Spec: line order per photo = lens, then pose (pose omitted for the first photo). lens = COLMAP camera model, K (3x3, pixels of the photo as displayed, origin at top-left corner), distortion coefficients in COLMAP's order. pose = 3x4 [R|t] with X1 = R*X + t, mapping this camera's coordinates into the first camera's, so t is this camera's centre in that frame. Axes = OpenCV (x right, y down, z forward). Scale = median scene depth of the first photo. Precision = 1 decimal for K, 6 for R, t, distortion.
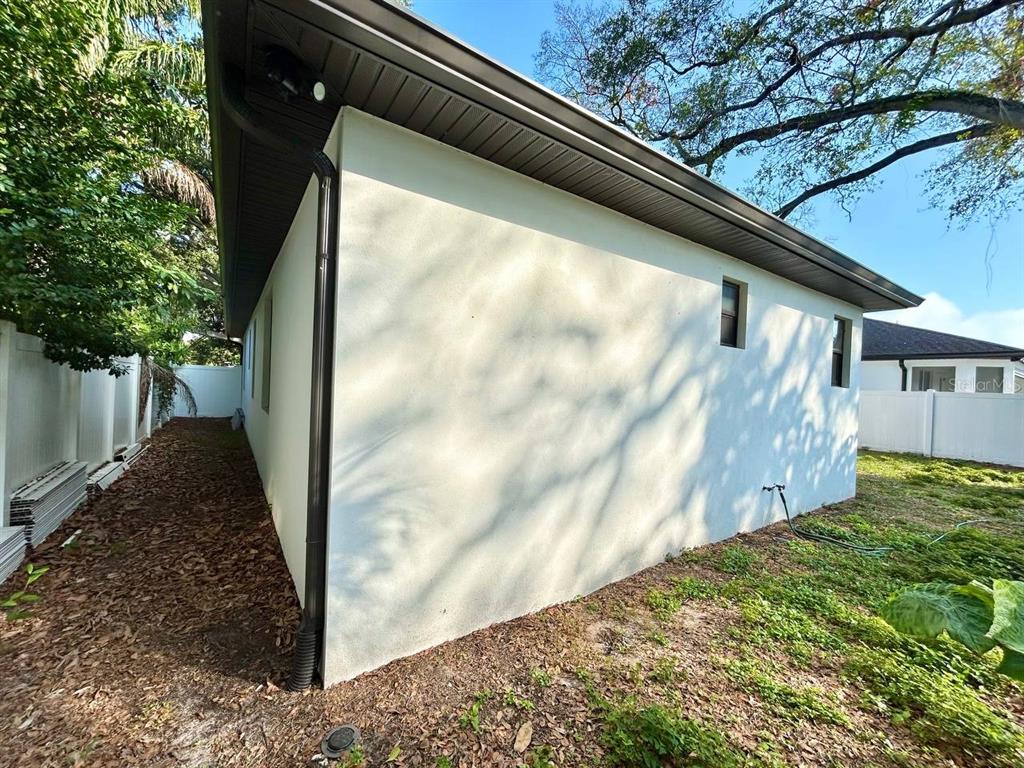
lens RADIAL K [[407.4, 0, 512.9], [0, 407.4, 384.2], [0, 0, 1]] dist [-0.000466, -0.000505]
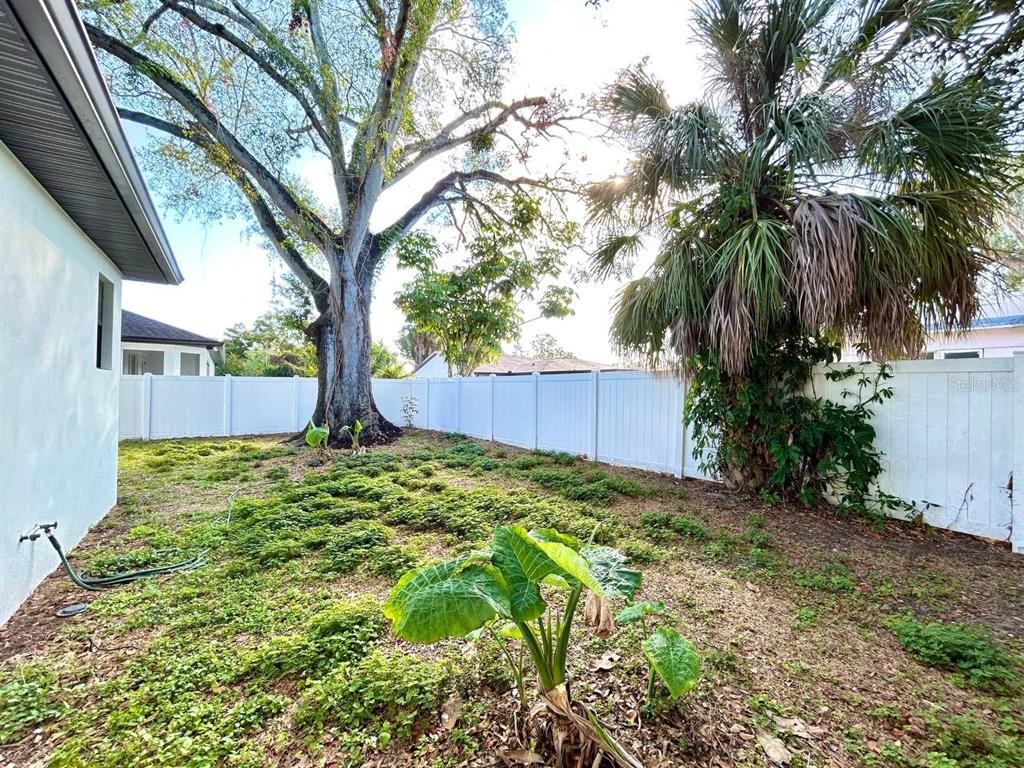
lens RADIAL K [[407.4, 0, 512.9], [0, 407.4, 384.2], [0, 0, 1]] dist [-0.000466, -0.000505]
pose [[-0.019081, -0.025777, 0.999486, 0.024296], [-0.014658, 0.999567, 0.025500, 0.006529], [-0.999710, -0.014164, -0.019451, 0.308734]]
